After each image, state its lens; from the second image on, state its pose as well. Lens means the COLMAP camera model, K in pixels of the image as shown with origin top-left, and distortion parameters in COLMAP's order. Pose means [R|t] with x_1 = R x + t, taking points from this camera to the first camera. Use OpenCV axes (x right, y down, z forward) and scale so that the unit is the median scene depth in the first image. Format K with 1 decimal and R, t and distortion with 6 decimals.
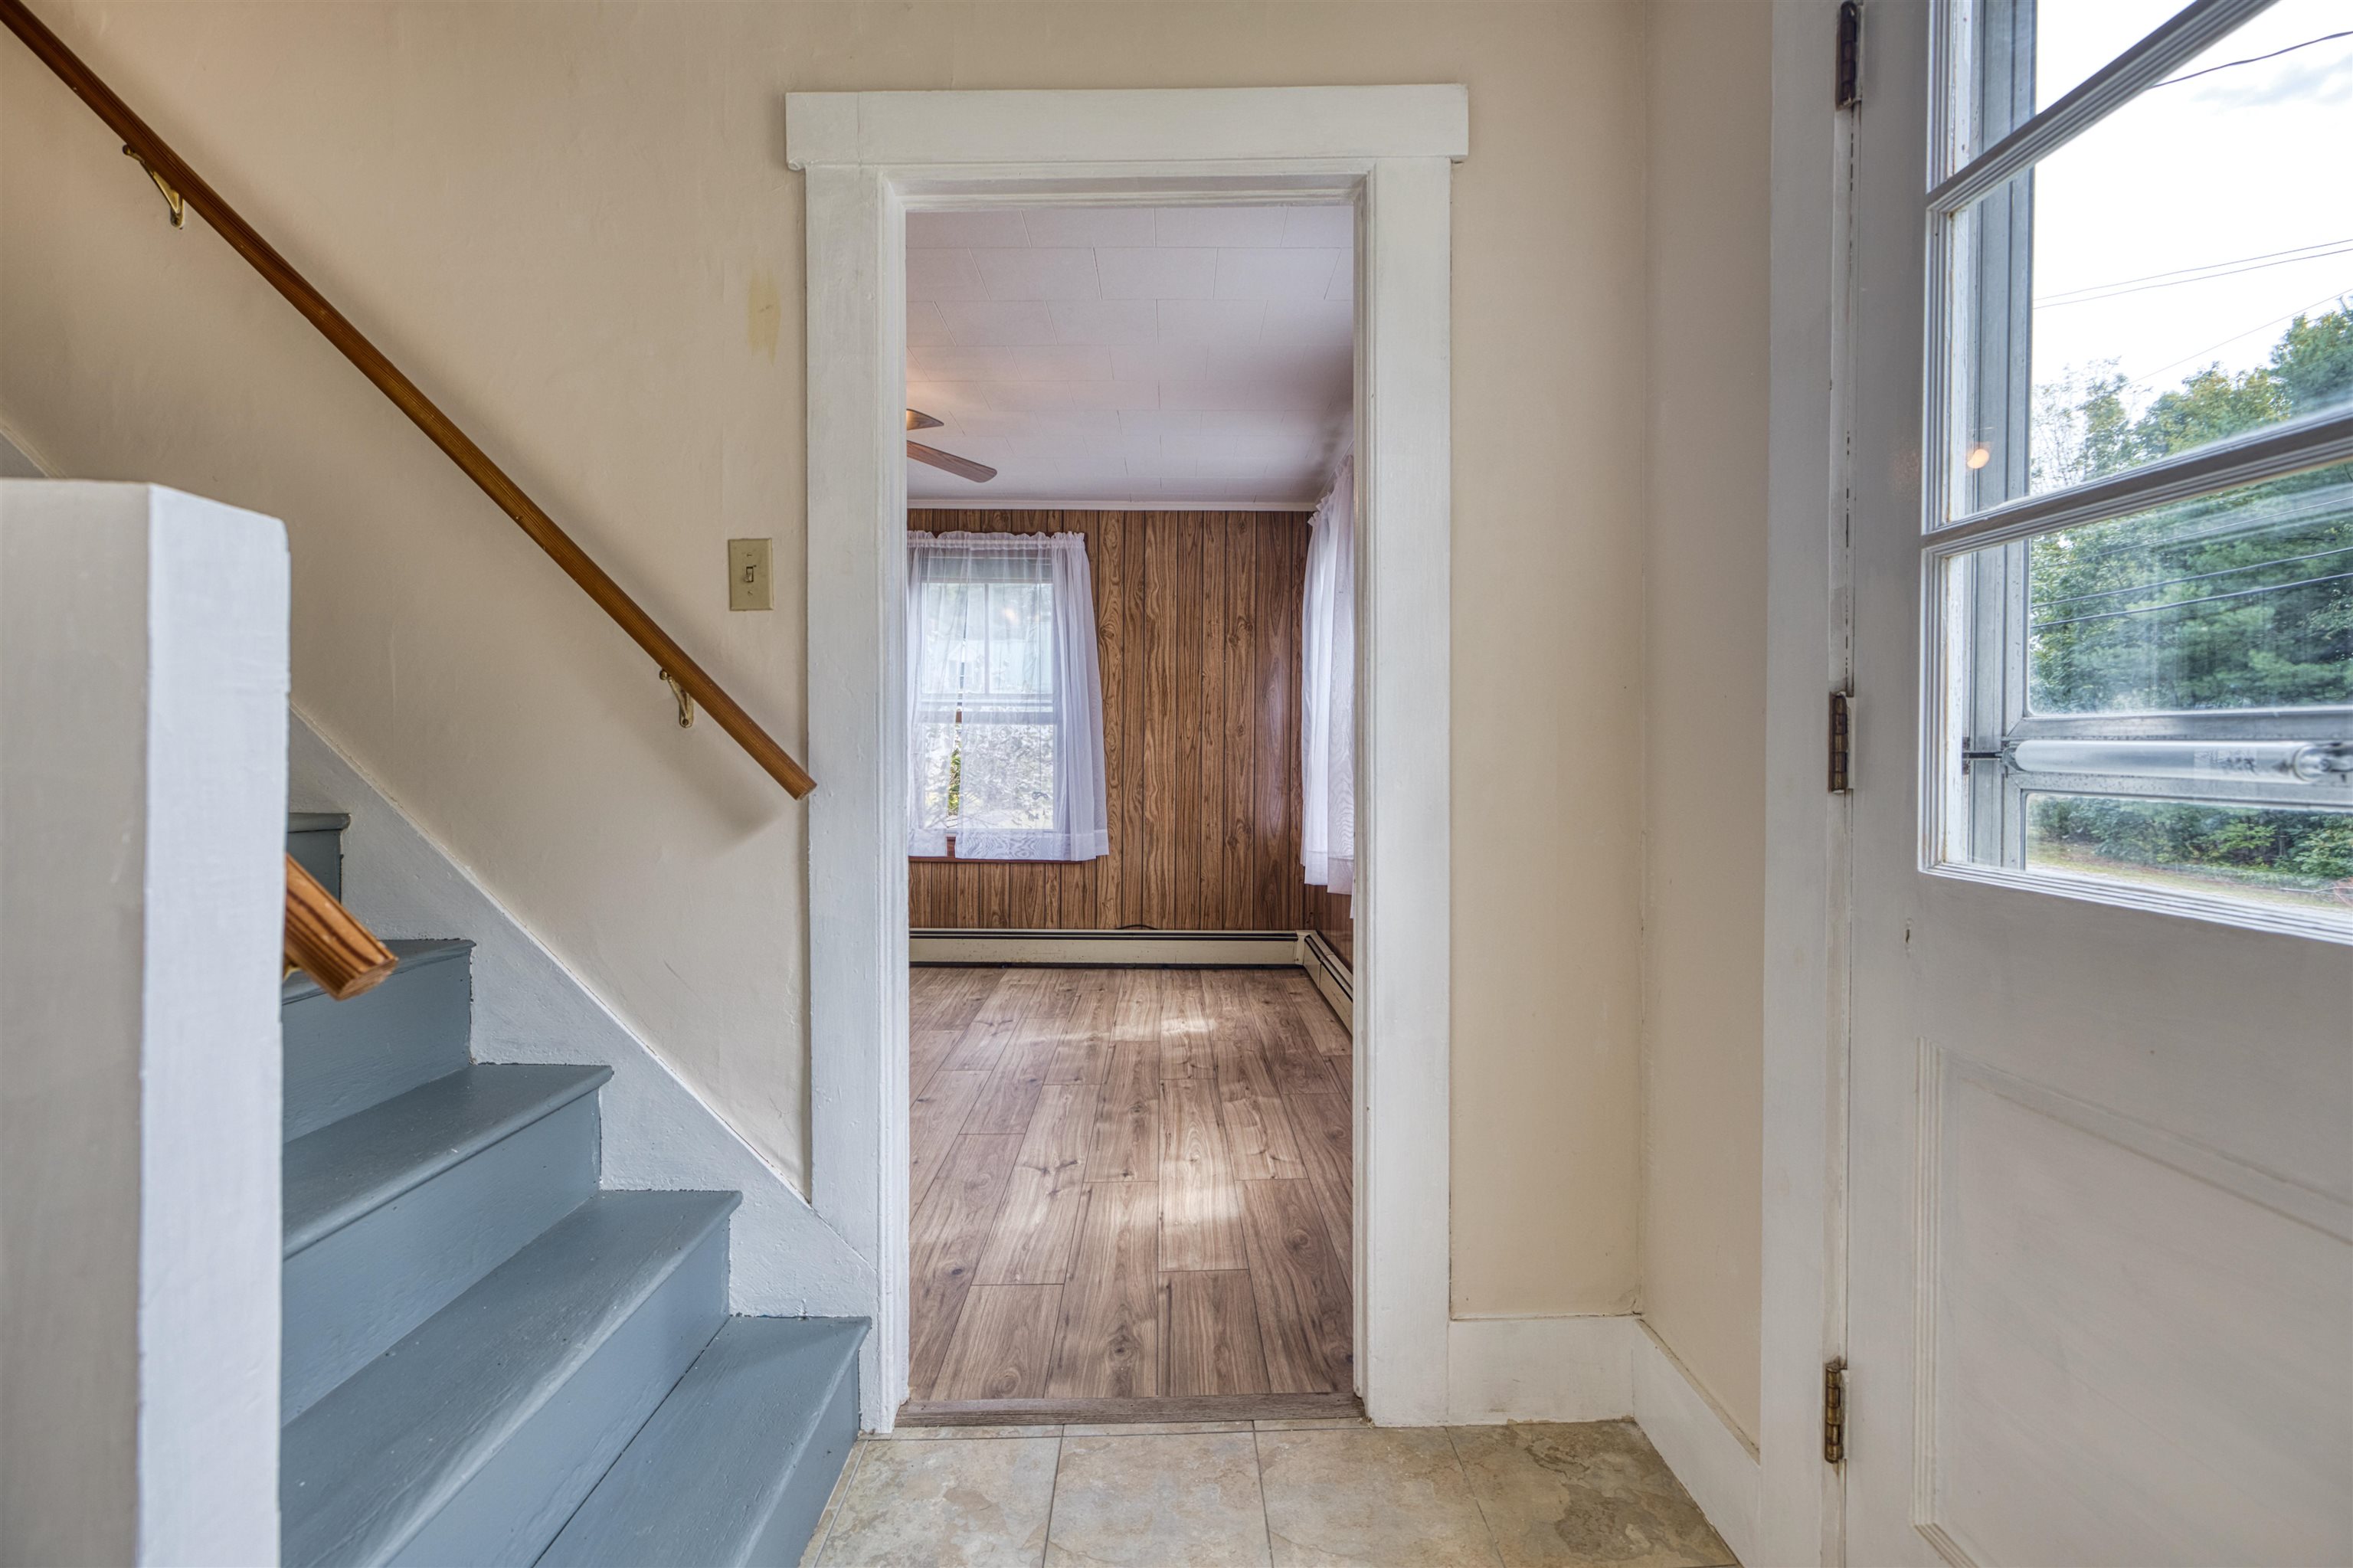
lens RADIAL K [[1025.4, 0, 1182.7], [0, 1025.4, 772.3], [0, 0, 1]] dist [0.000736, 0.000760]
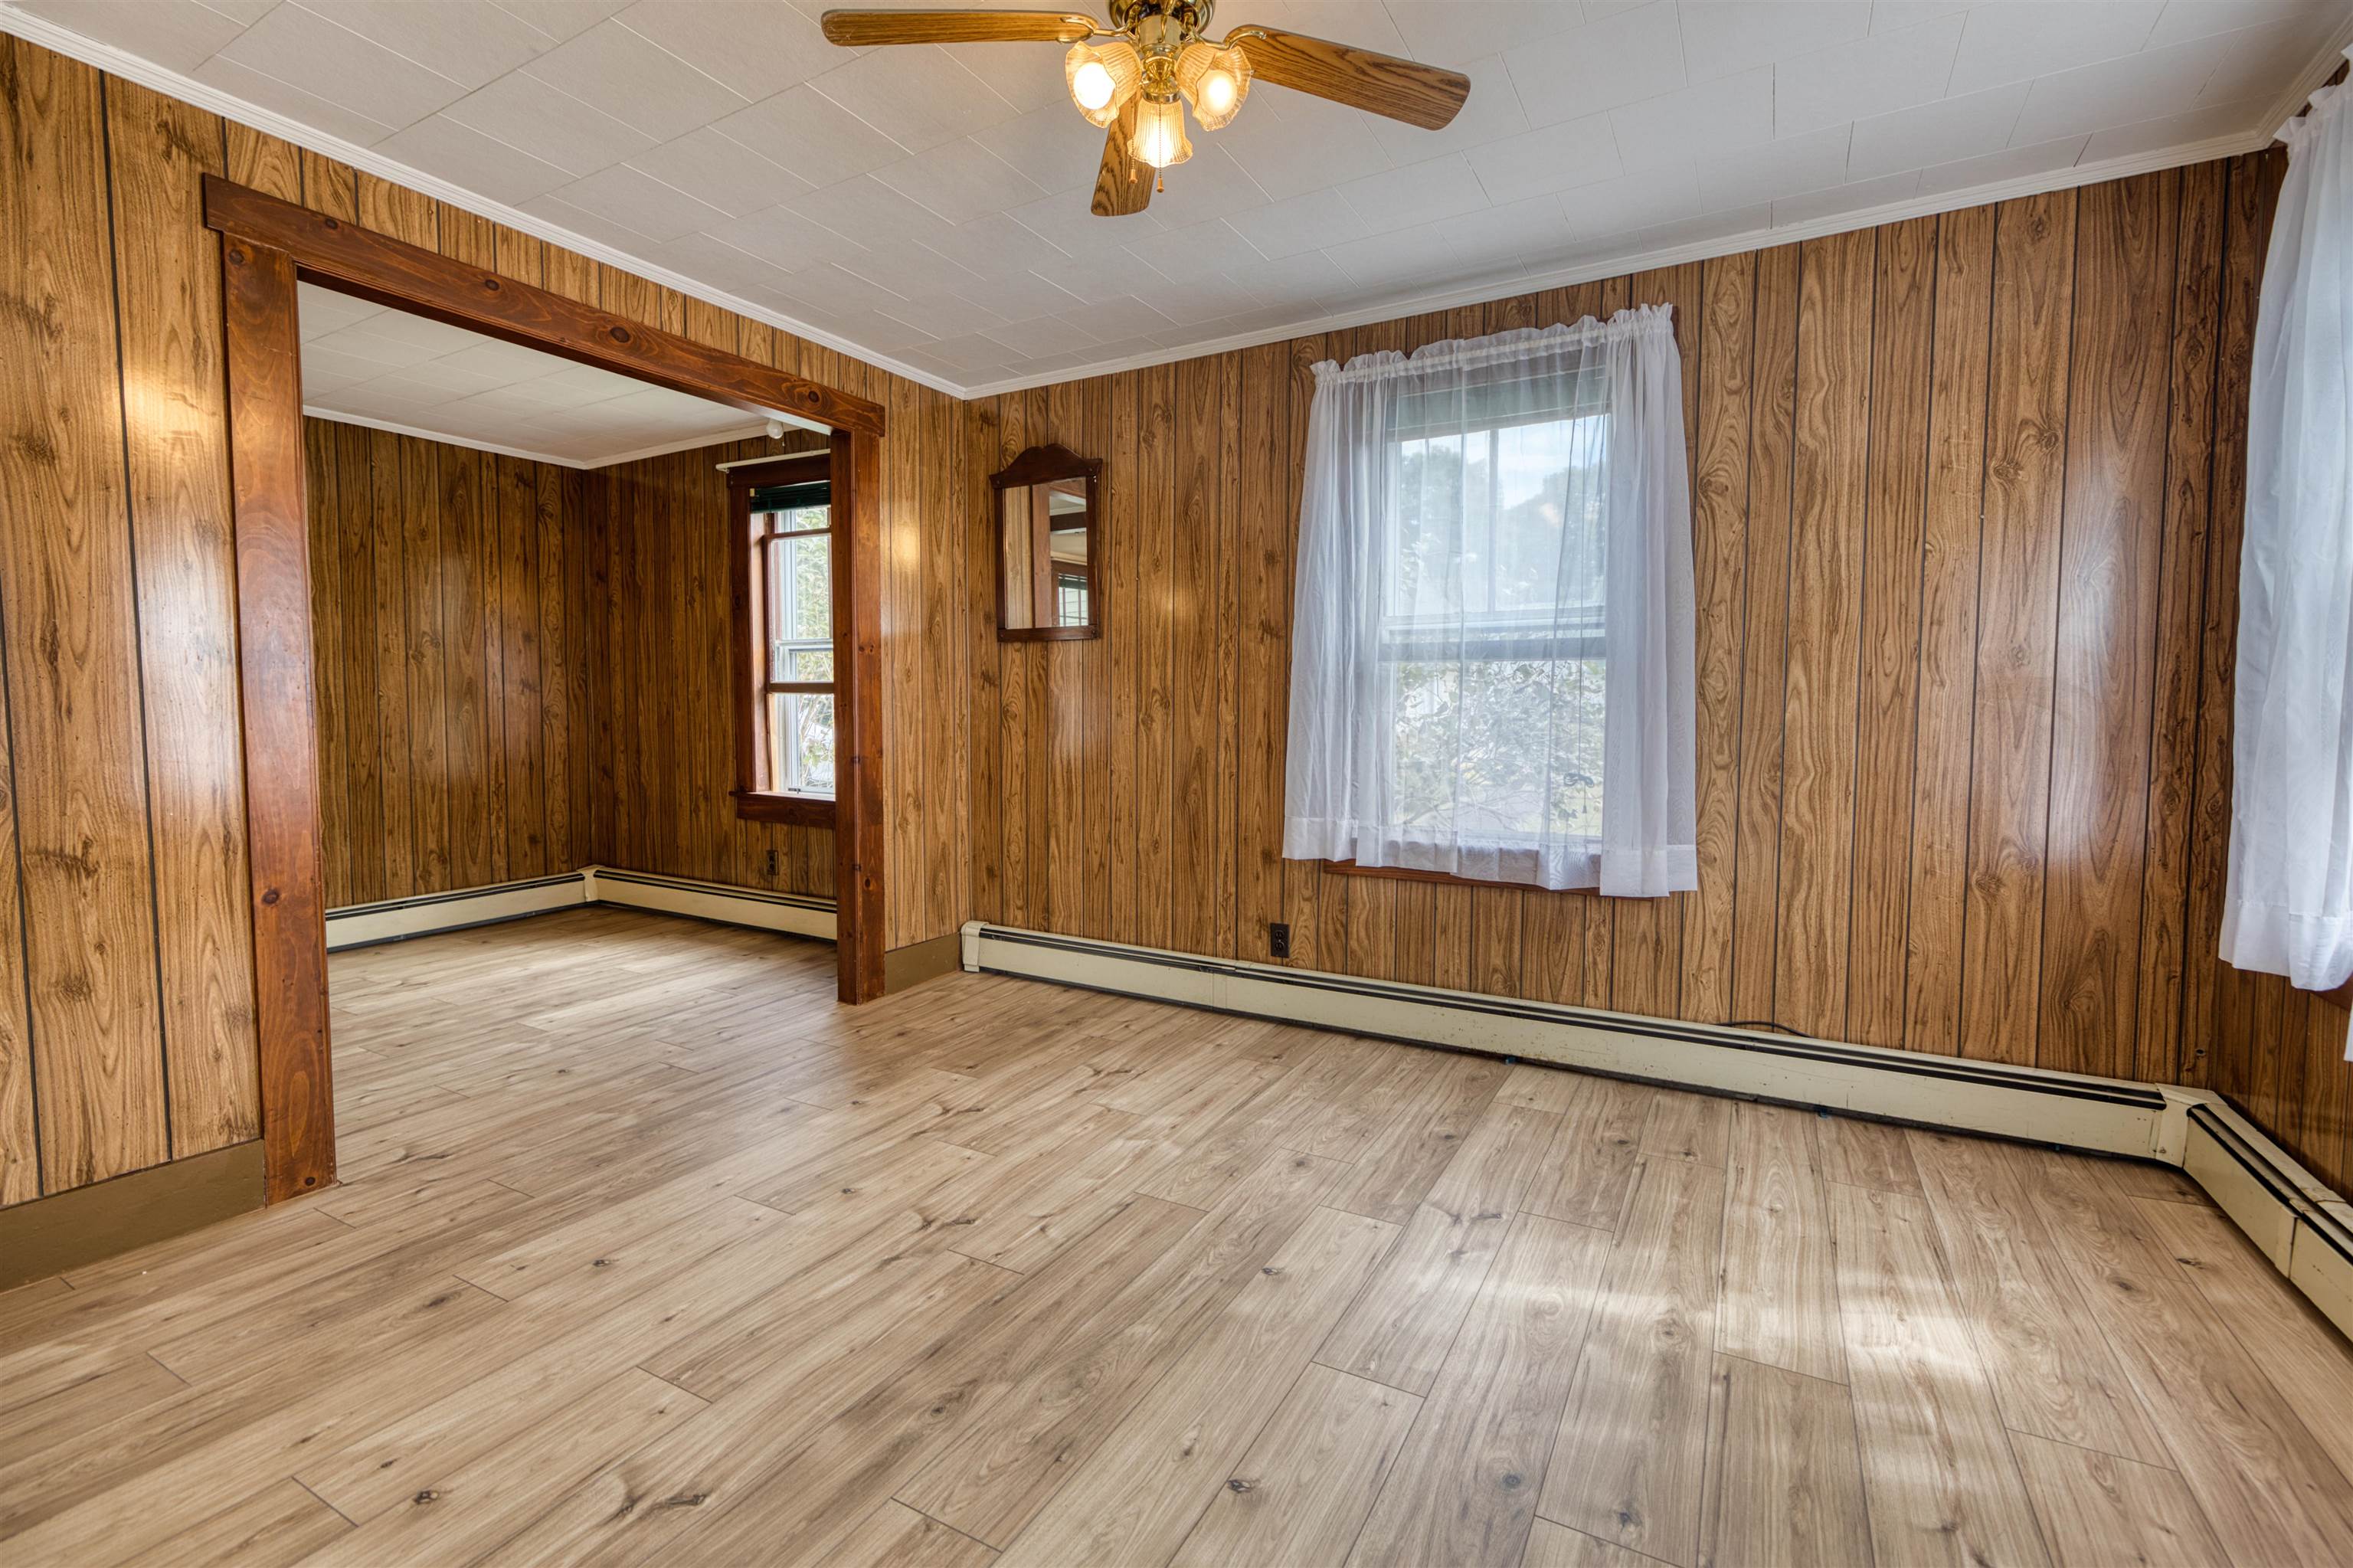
lens RADIAL K [[1025.4, 0, 1182.7], [0, 1025.4, 772.3], [0, 0, 1]] dist [0.000736, 0.000760]
pose [[0.861468, 0.022706, -0.507304, -0.037190], [-0.007186, 0.999445, 0.032531, 0.001043], [0.507761, -0.024379, 0.861153, 0.383939]]
